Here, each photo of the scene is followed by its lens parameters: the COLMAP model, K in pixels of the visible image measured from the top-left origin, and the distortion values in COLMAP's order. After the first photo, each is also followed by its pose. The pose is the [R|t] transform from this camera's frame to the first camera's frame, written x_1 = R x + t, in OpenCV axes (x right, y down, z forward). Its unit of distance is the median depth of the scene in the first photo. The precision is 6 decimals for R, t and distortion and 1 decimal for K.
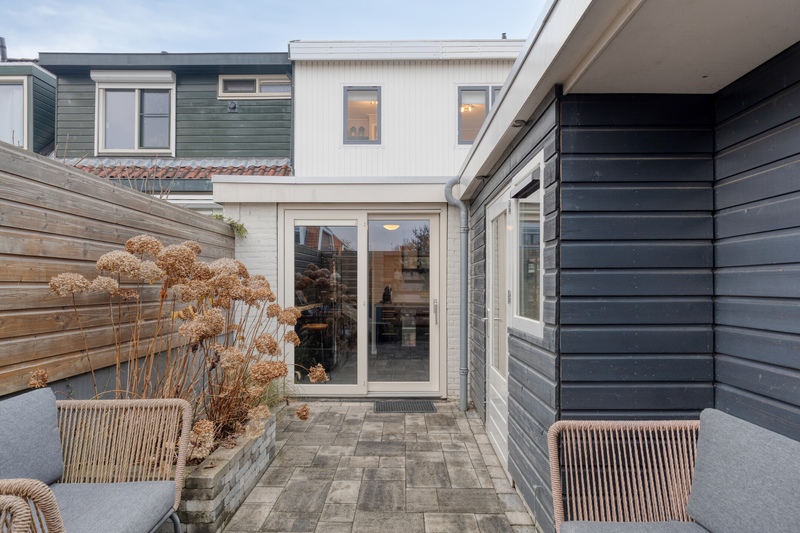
lens RADIAL K [[416.7, 0, 400.0], [0, 416.7, 266.5], [0, 0, 1]] dist [-0.001351, -0.000626]
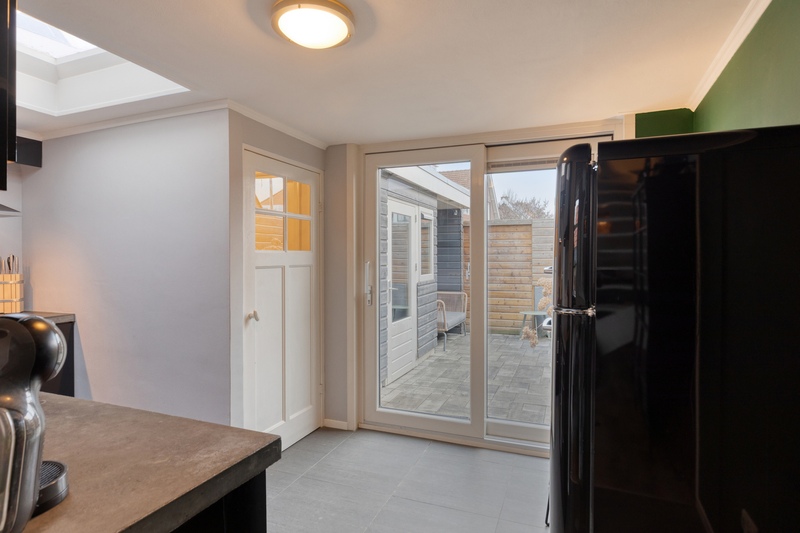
lens RADIAL K [[449.9, 0, 400.0], [0, 449.9, 266.5], [0, 0, 1]] dist [-0.001937, 0.000489]
pose [[-0.935197, -0.001808, 0.354122, -0.305997], [-0.007745, 0.999852, -0.015349, 0.082374], [-0.354042, -0.017097, -0.935073, 2.341003]]
